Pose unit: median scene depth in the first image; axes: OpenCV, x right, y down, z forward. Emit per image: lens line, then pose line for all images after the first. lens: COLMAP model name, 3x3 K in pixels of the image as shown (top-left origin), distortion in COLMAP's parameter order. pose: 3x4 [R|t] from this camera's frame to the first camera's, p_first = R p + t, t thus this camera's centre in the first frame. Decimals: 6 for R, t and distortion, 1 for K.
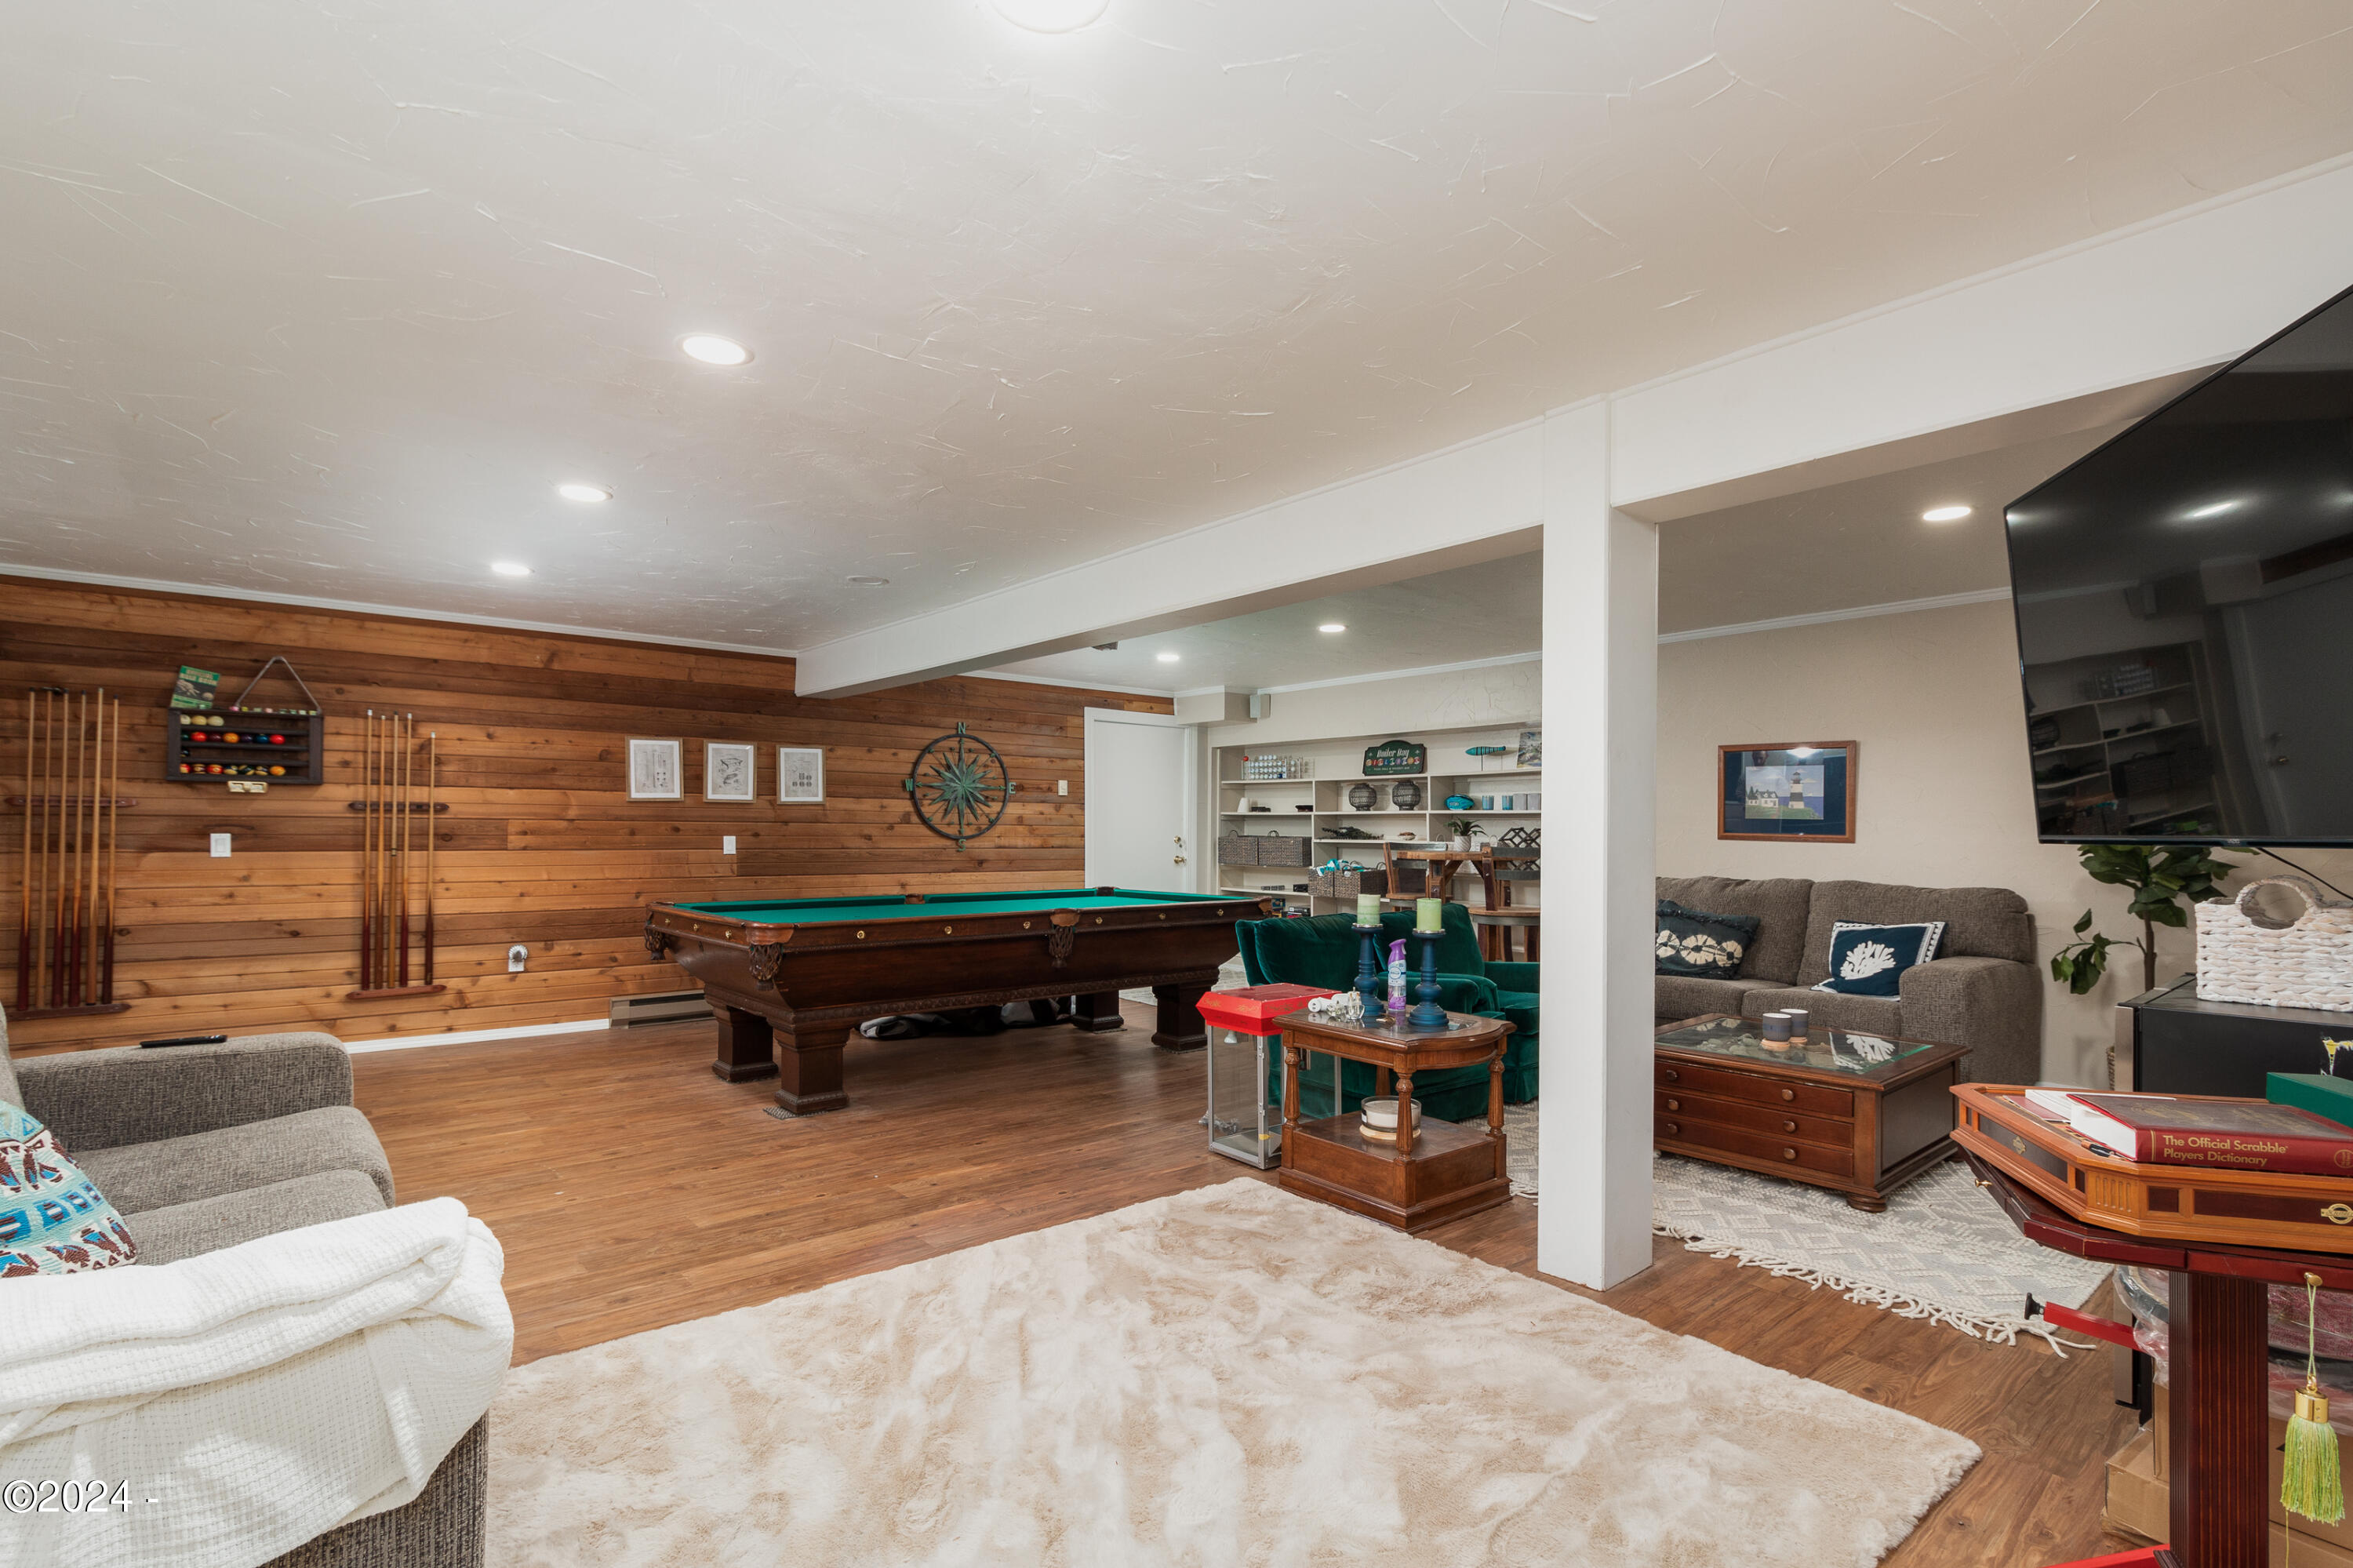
lens RADIAL K [[1094.9, 0, 1200.8], [0, 1094.9, 776.4], [0, 0, 1]] dist [0.003907, -0.000214]
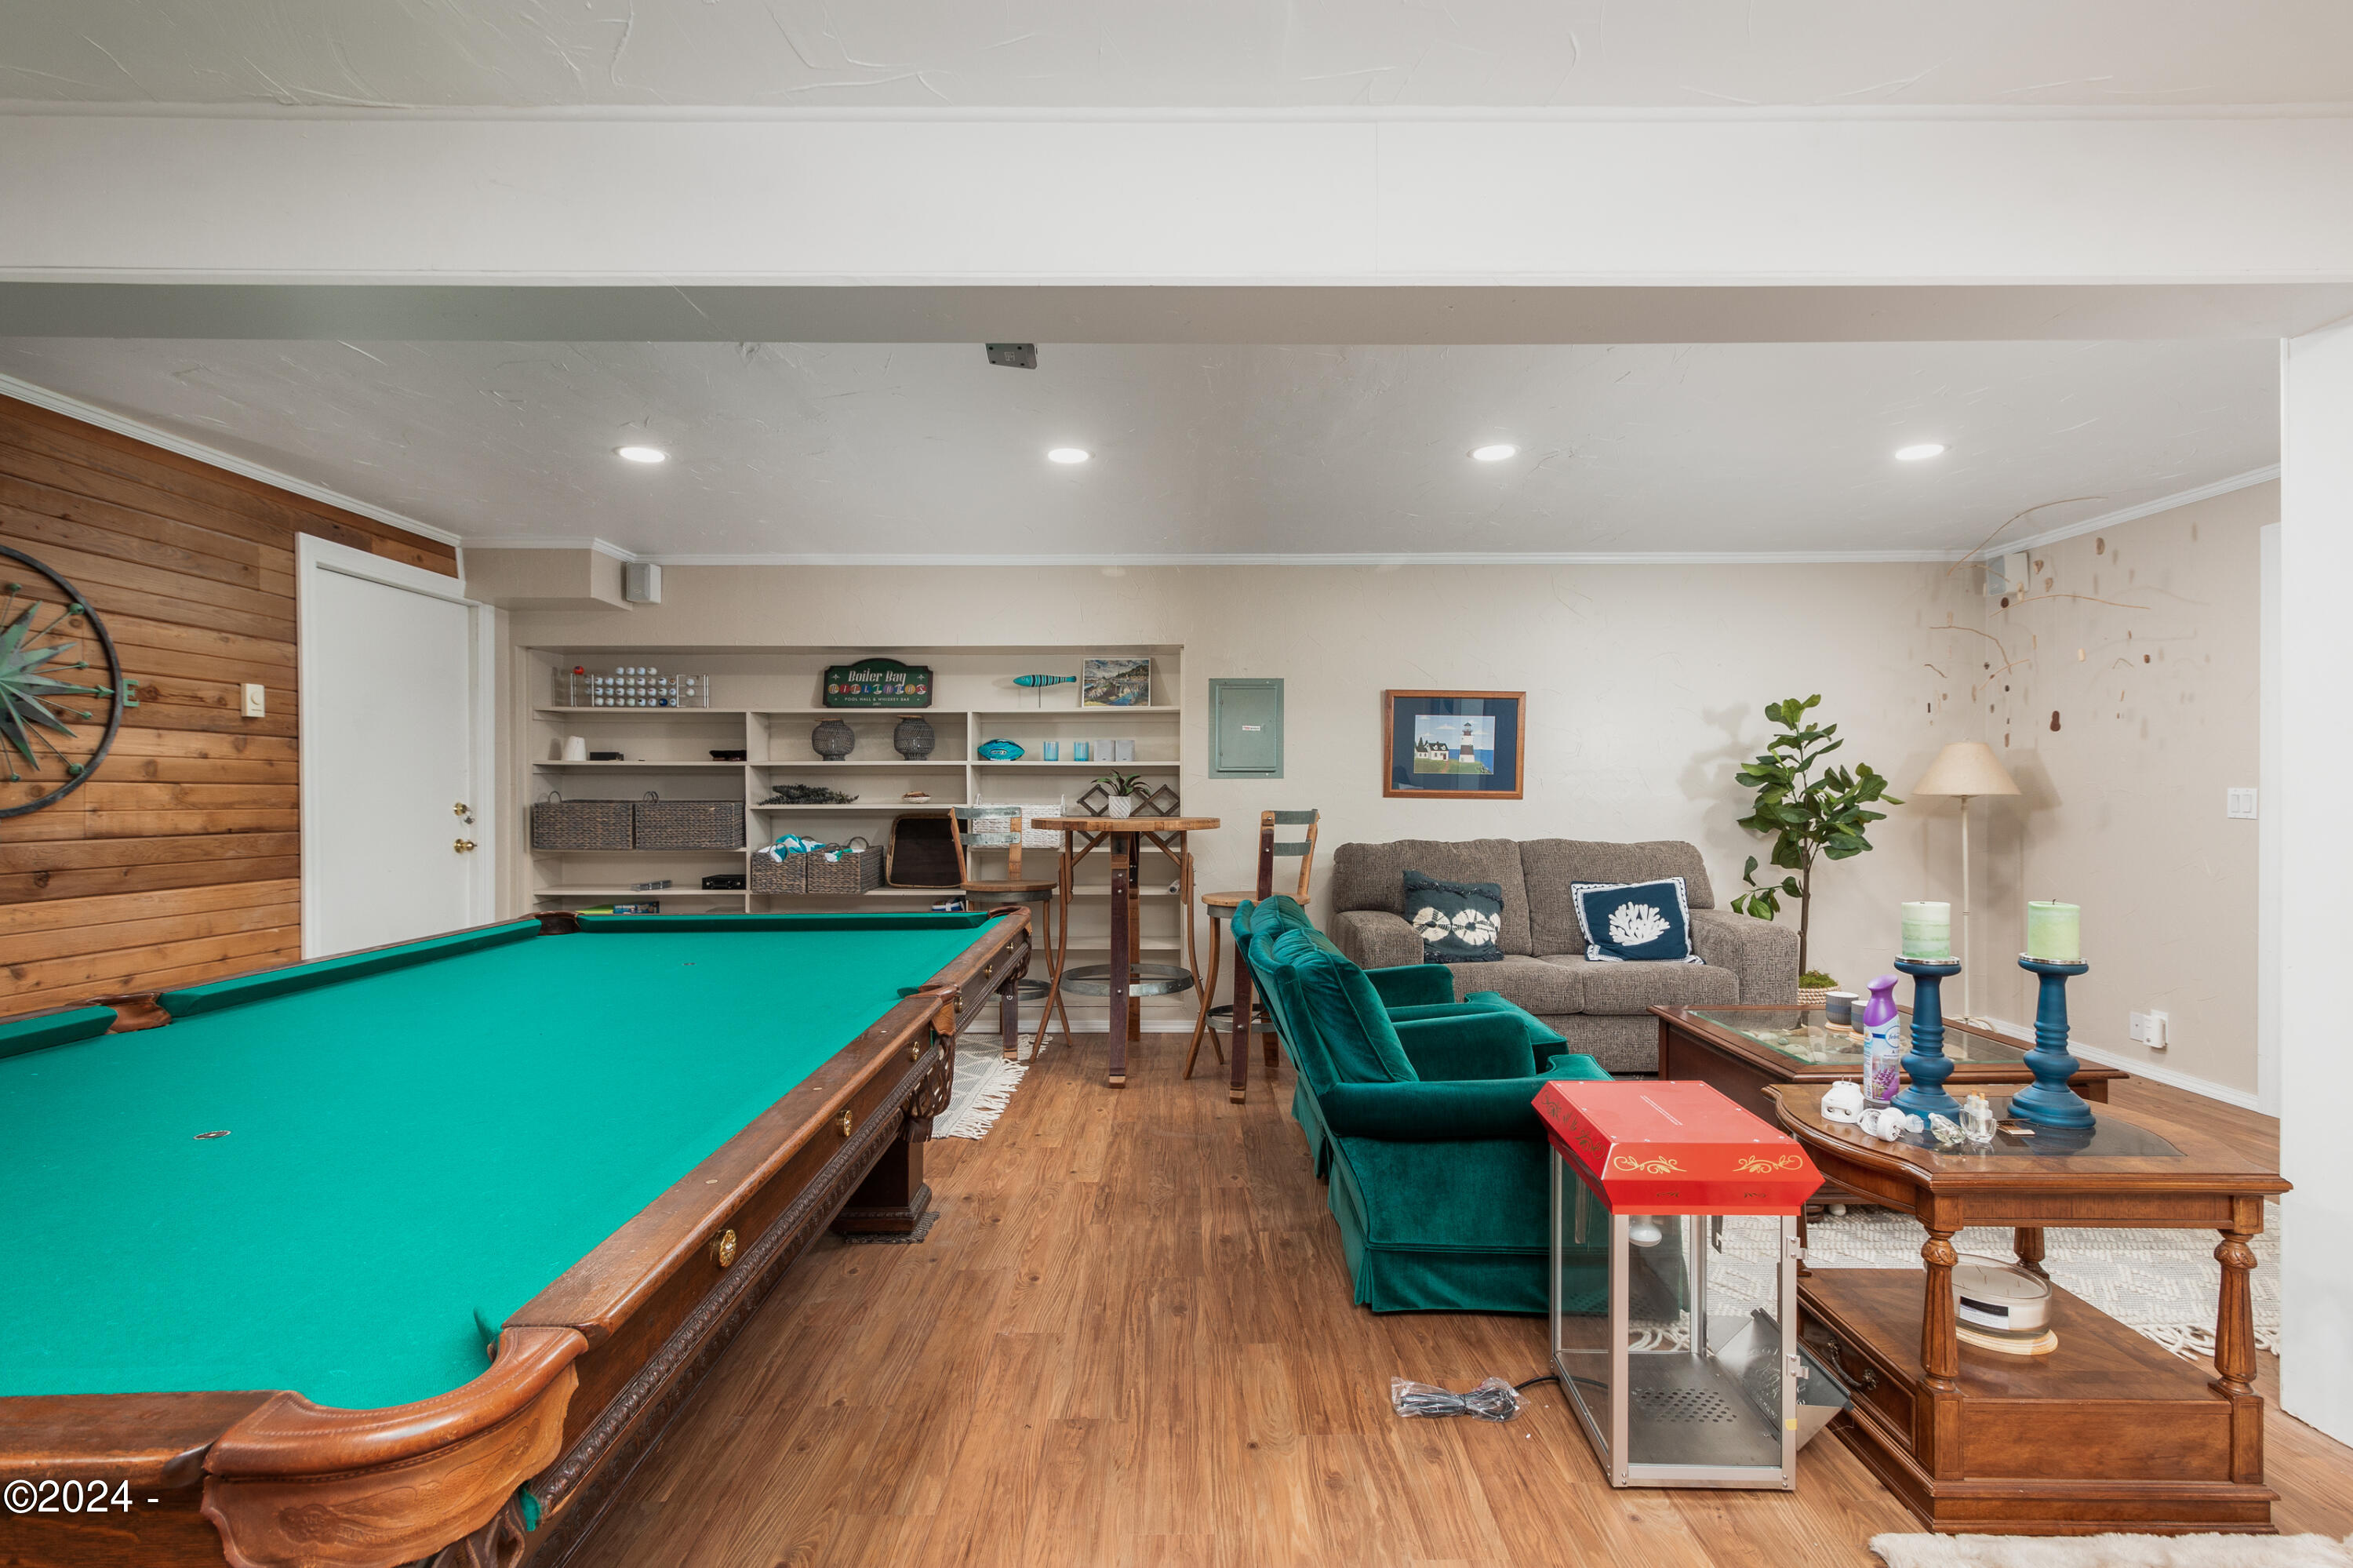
lens RADIAL K [[1094.9, 0, 1200.8], [0, 1094.9, 776.4], [0, 0, 1]] dist [0.003907, -0.000214]
pose [[0.656593, 0.002816, 0.754240, -0.218904], [-0.031664, 0.999214, 0.023833, 0.019180], [-0.753580, -0.039531, 0.656167, 0.414459]]
